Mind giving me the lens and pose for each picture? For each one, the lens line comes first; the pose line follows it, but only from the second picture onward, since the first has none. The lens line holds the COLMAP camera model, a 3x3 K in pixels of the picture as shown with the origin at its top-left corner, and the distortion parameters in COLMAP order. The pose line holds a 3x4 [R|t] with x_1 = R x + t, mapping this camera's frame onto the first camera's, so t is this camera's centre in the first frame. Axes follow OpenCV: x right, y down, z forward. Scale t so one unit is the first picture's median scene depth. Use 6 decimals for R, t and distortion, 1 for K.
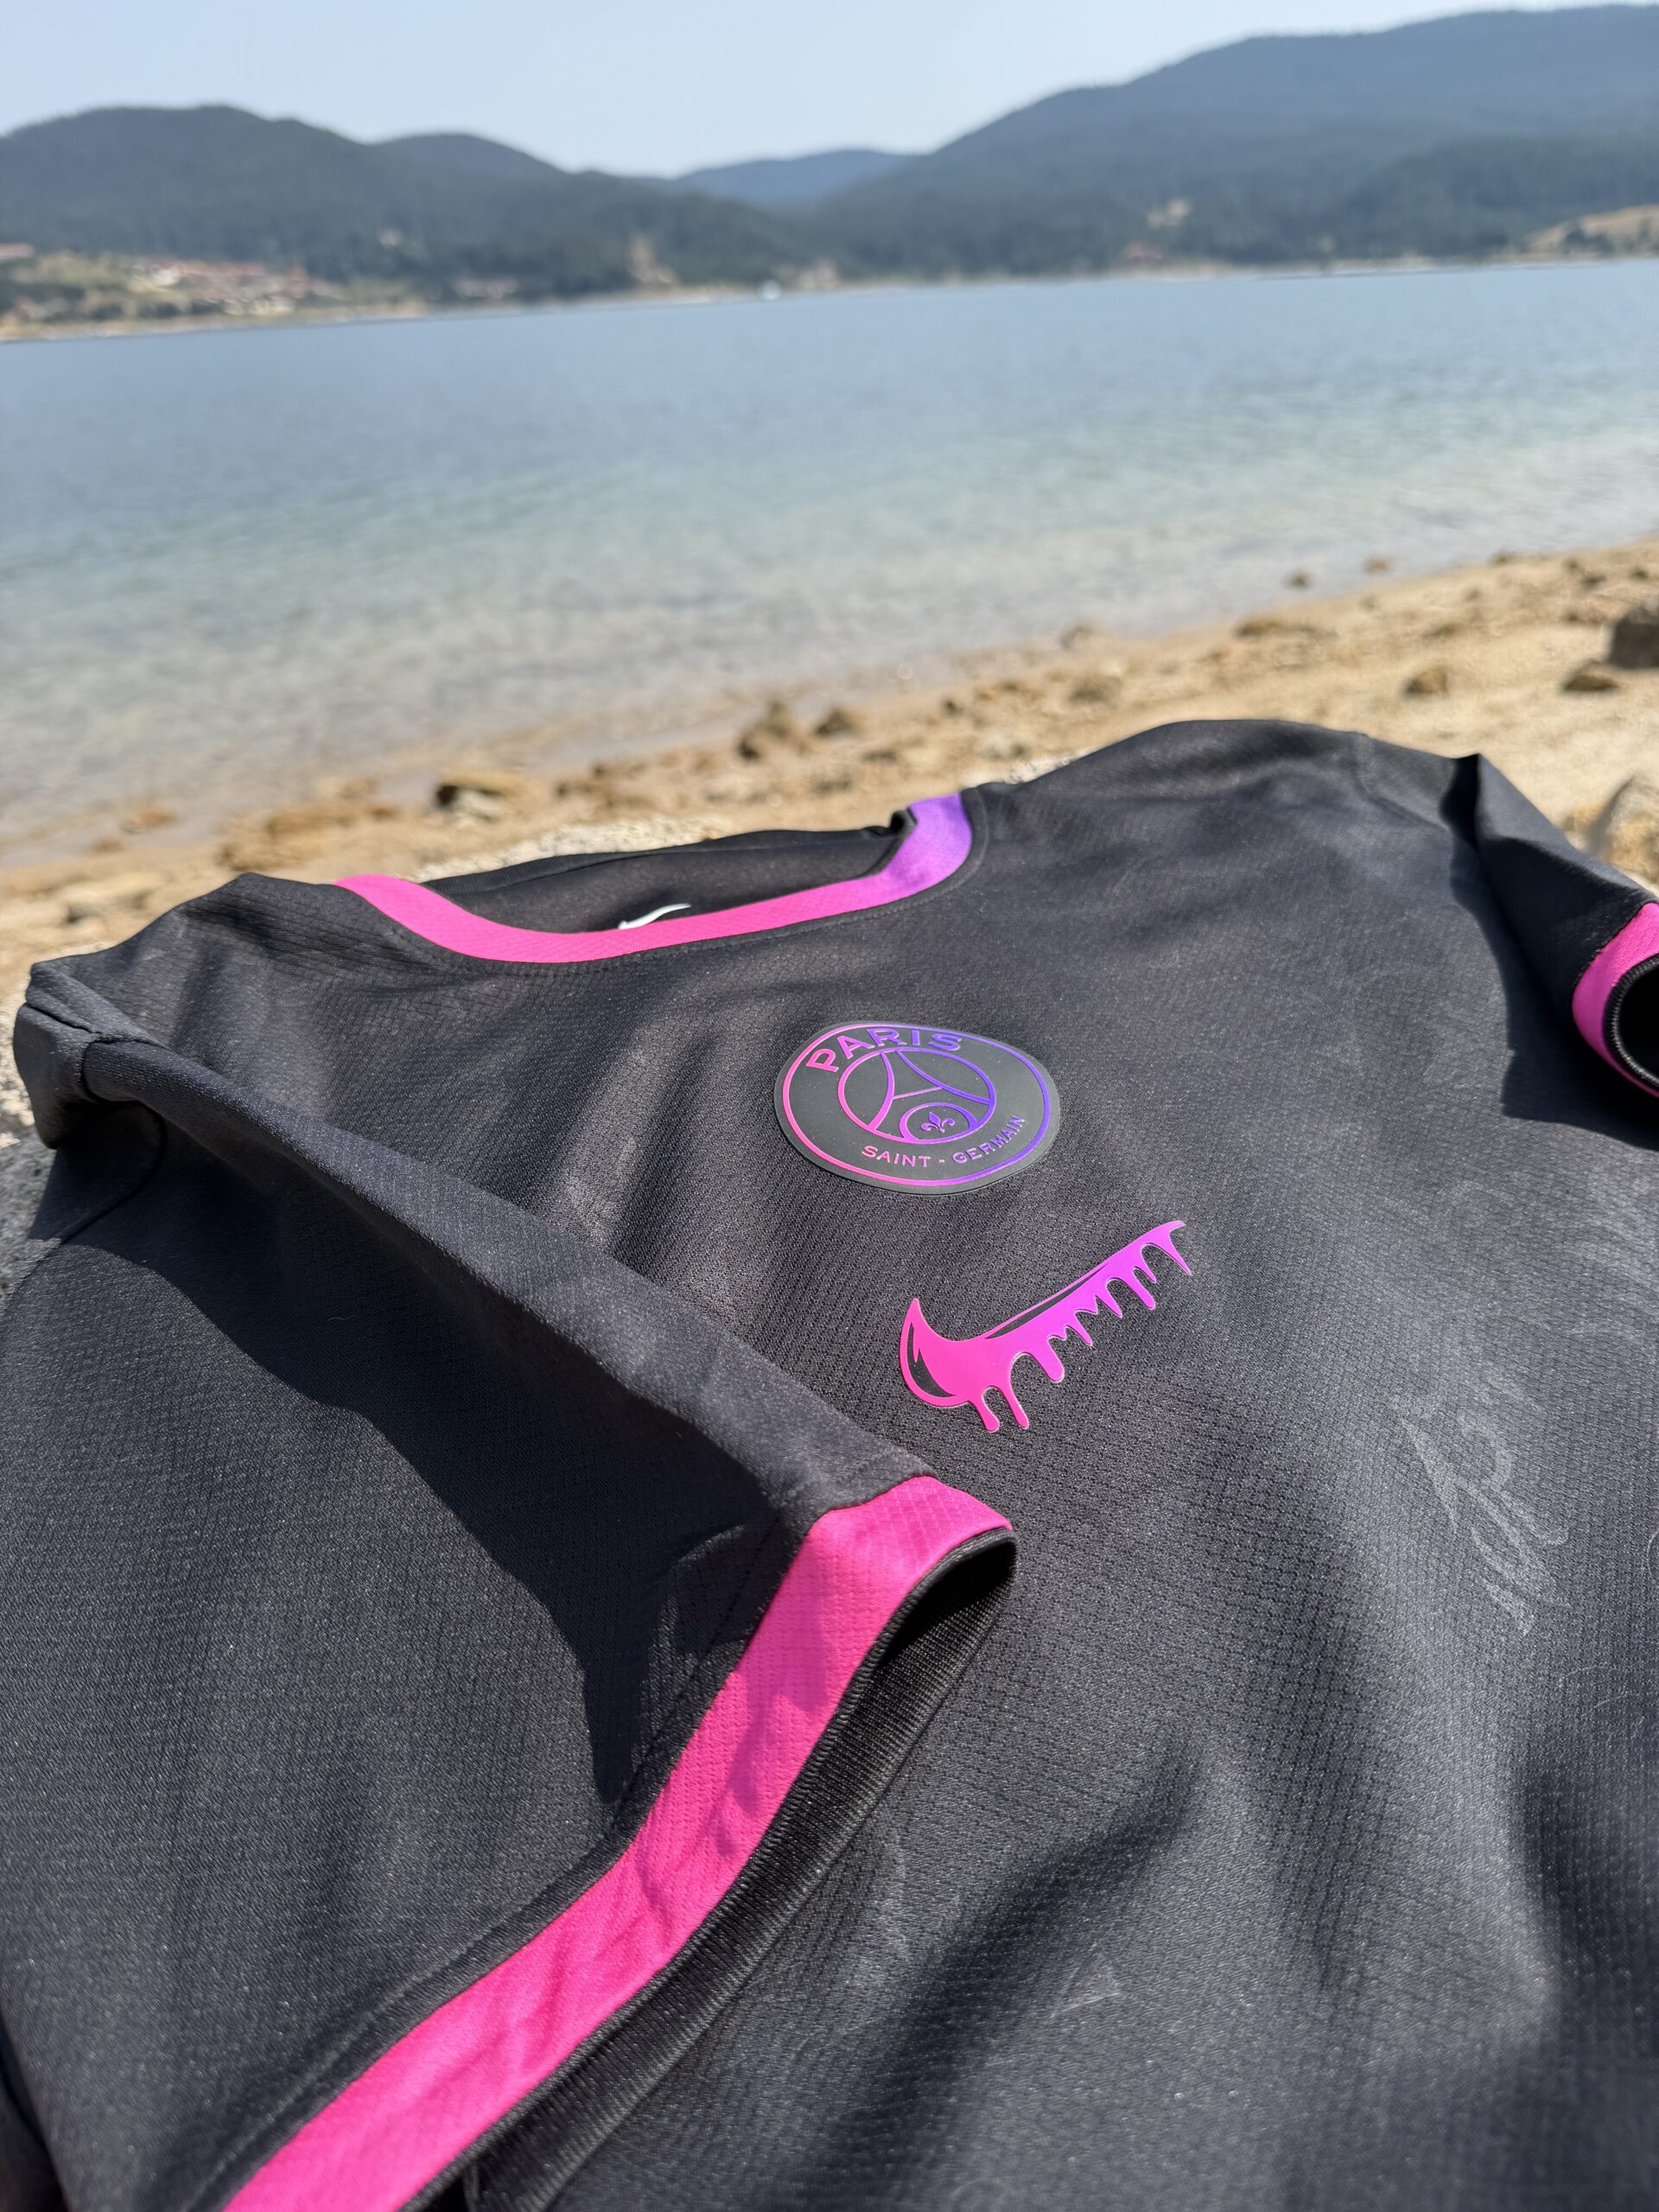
lens RADIAL K [[1641.5, 0, 815.8], [0, 1641.5, 1101.8], [0, 0, 1]] dist [0.027307, -0.053060]
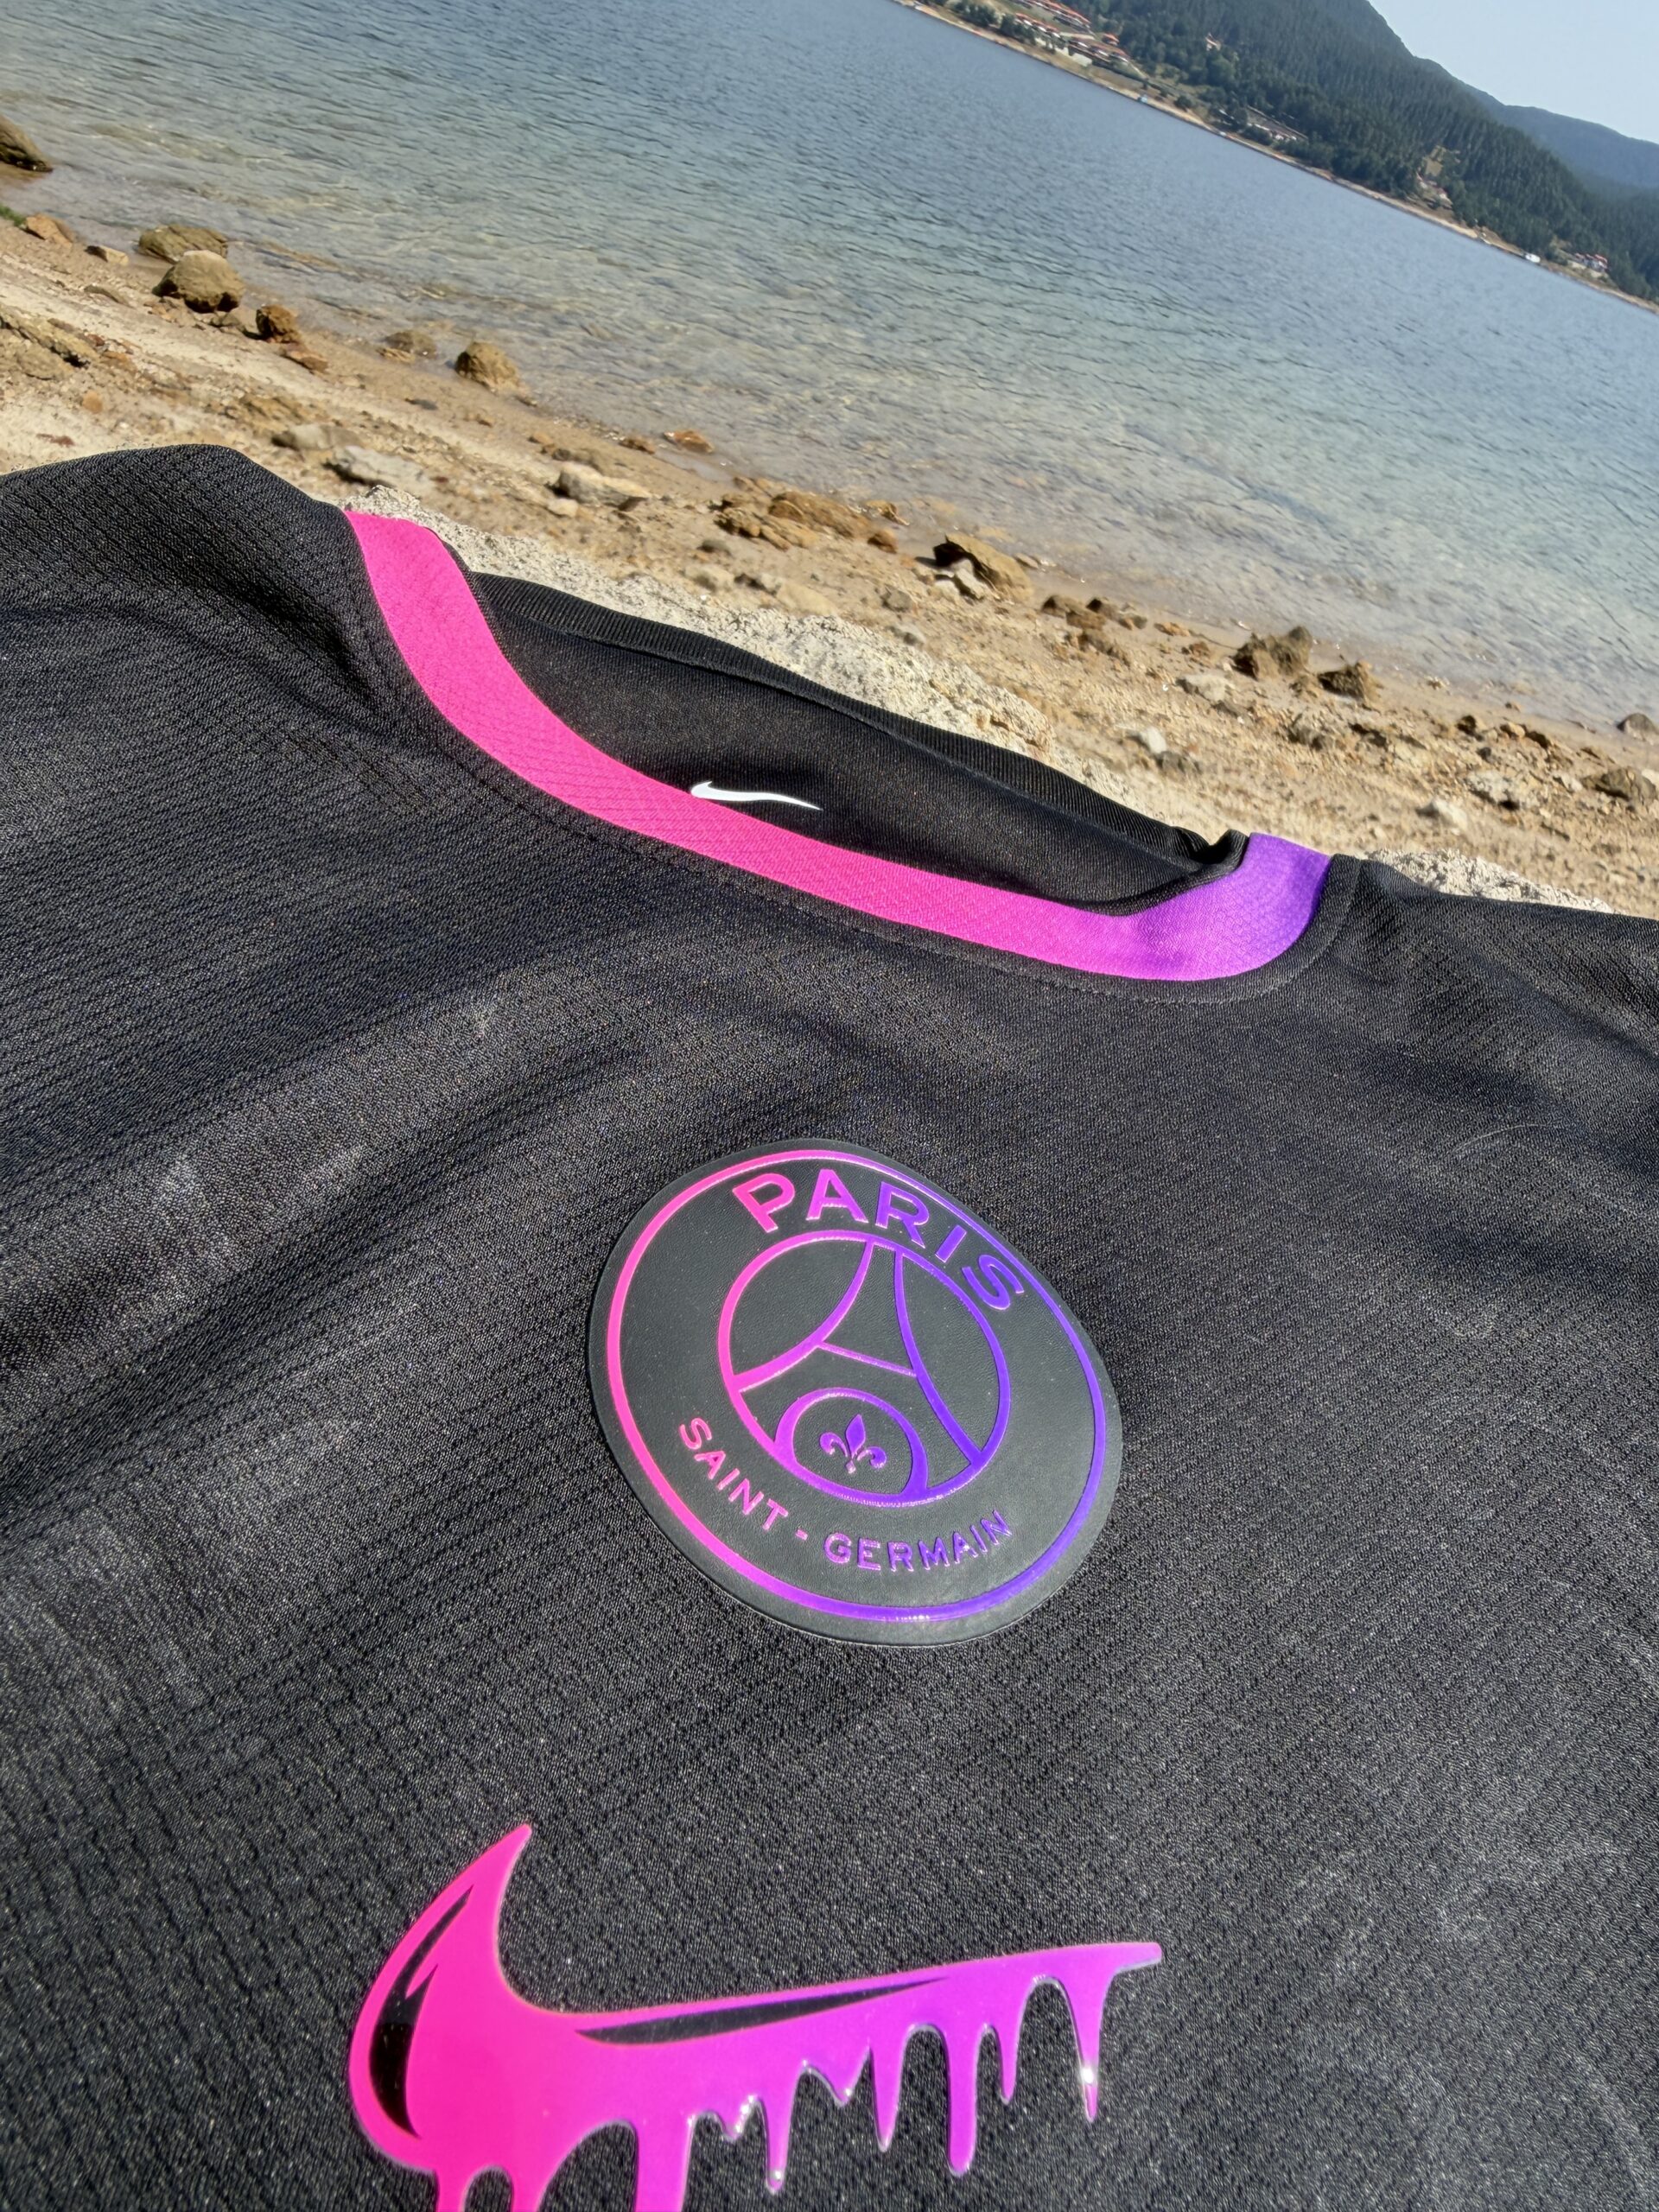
lens RADIAL K [[1641.3, 0, 830.9], [0, 1641.3, 958.8], [0, 0, 1]] dist [-0.016633, 0.005239]
pose [[0.843163, 0.509236, -0.172498, 0.060758], [-0.505293, 0.860151, 0.069423, -0.113736], [0.183727, 0.028628, 0.982560, 0.387779]]
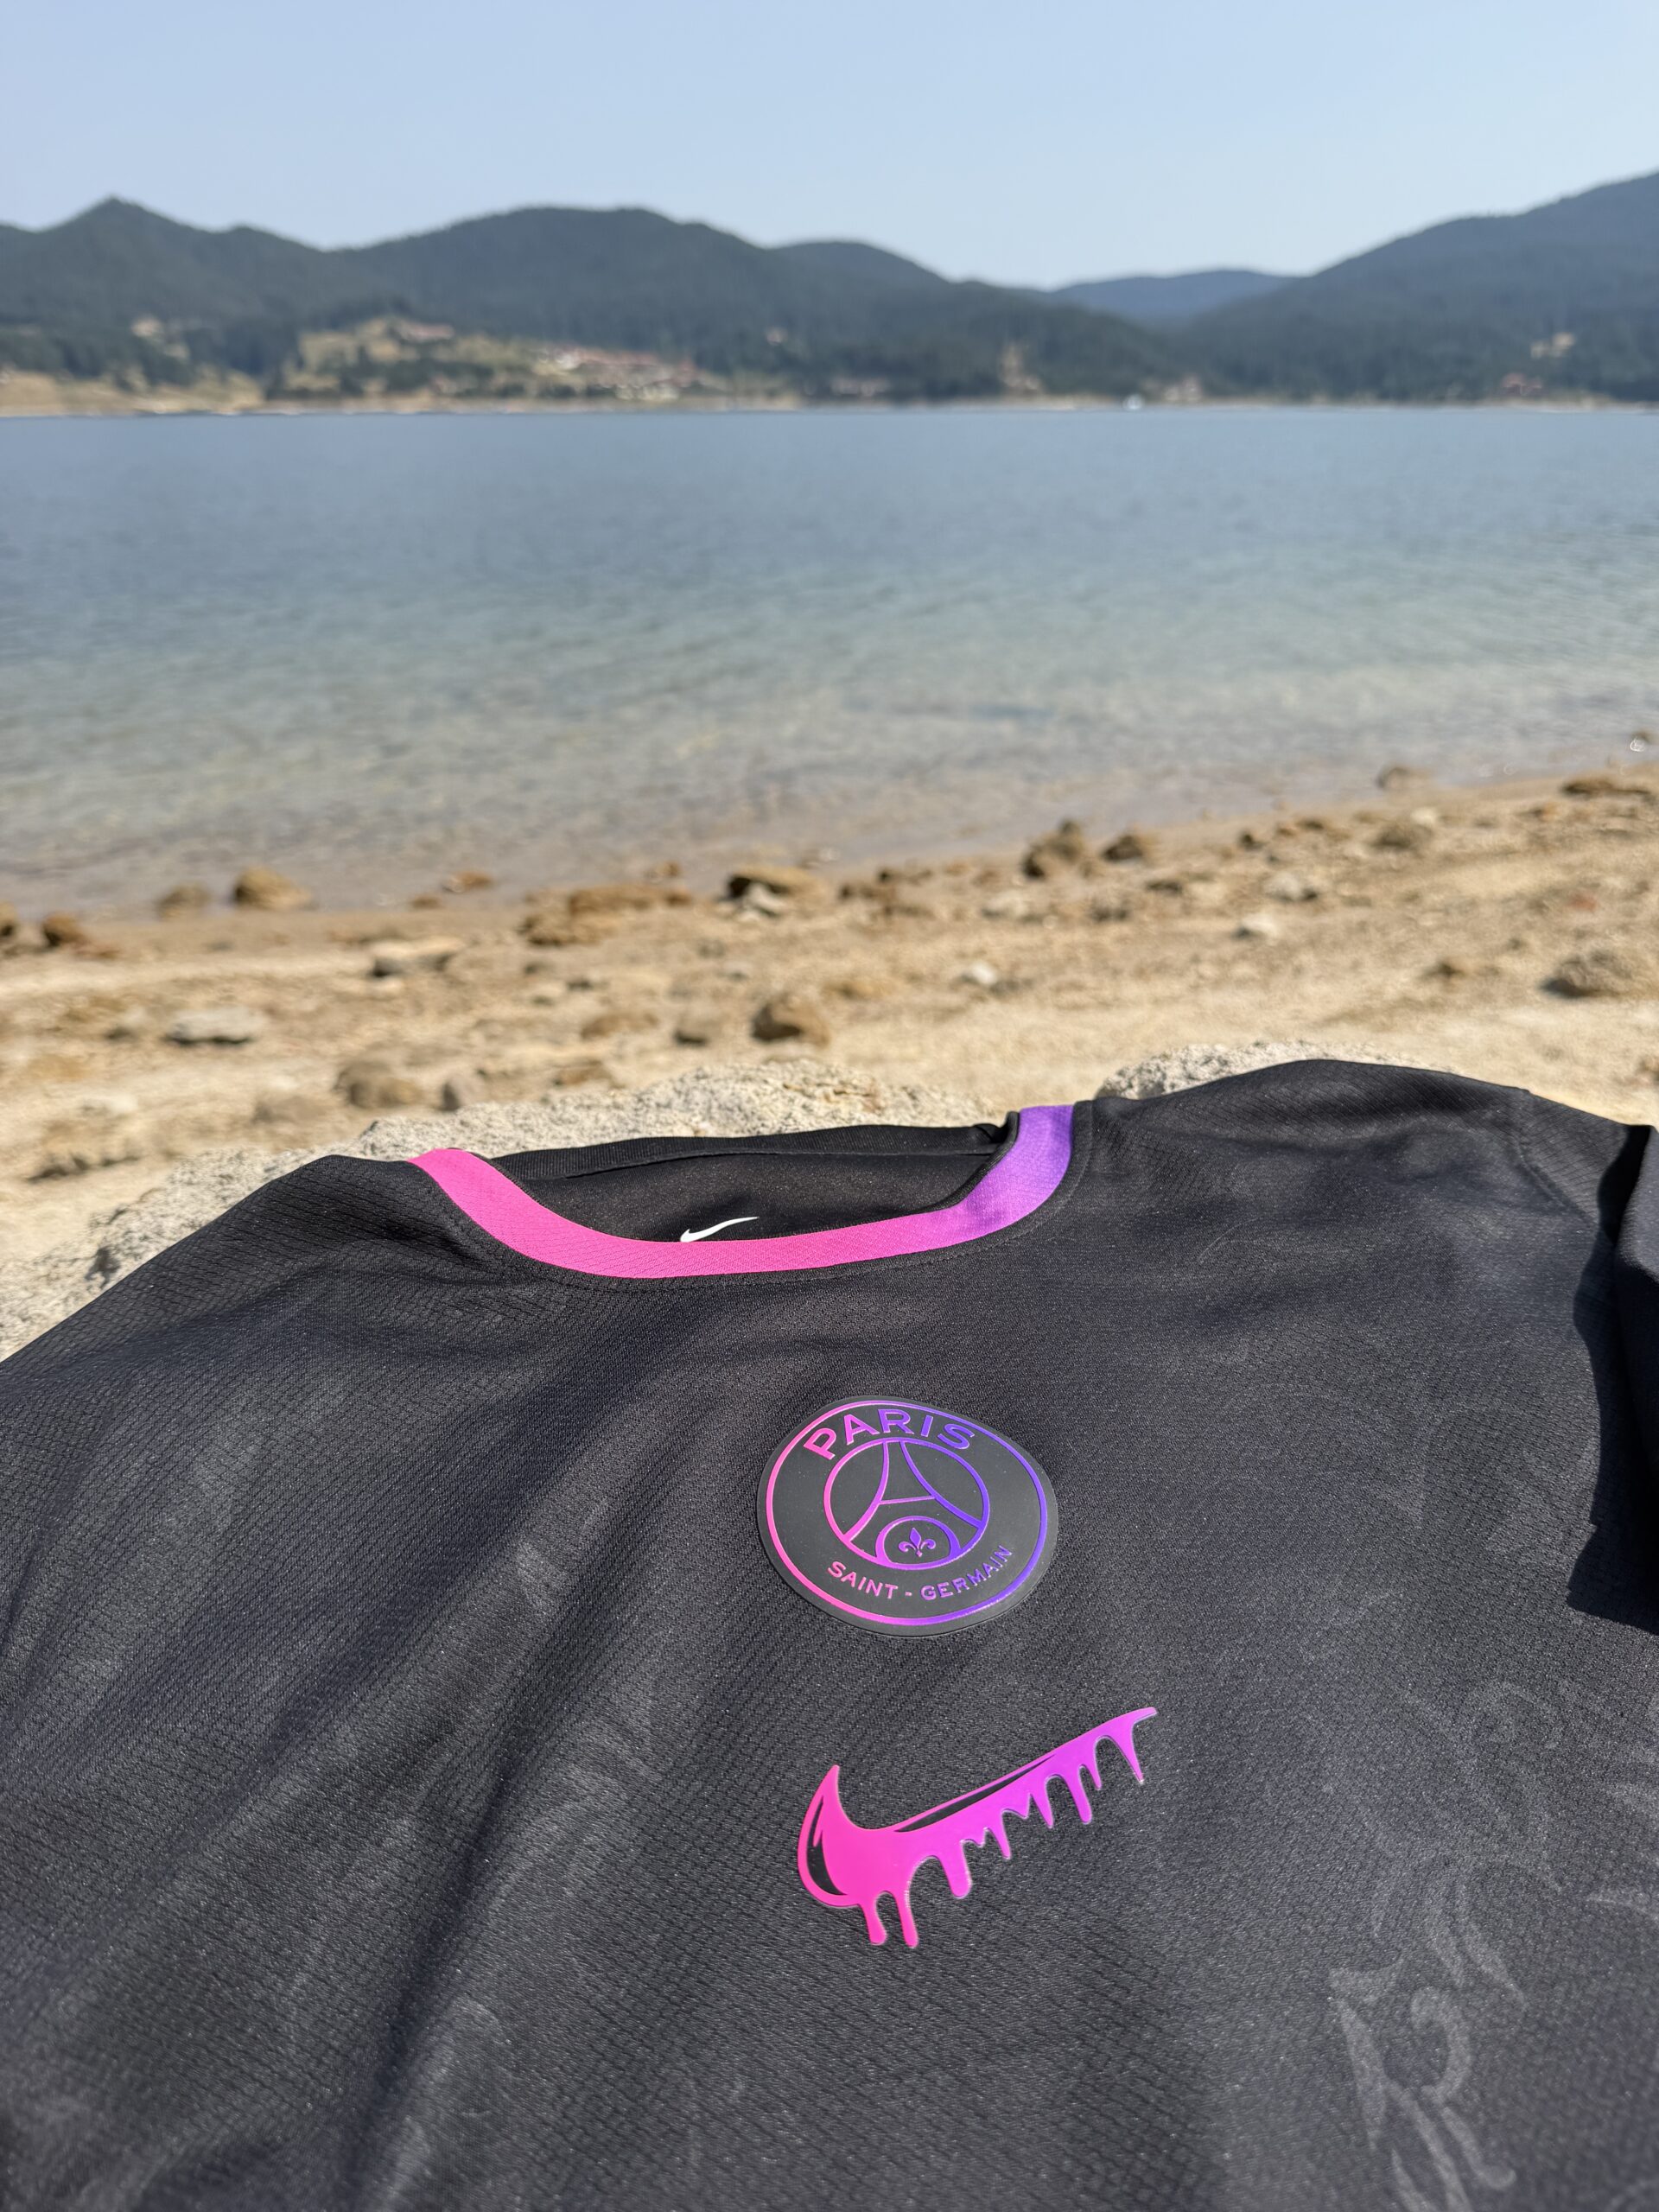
lens RADIAL K [[1641.5, 0, 824.8], [0, 1641.5, 1070.2], [0, 0, 1]] dist [0.027307, -0.053060]
pose [[0.979643, 0.115582, -0.164132, 0.113246], [-0.126525, 0.990276, -0.057826, -0.152068], [0.155853, 0.077416, 0.984742, 0.026309]]
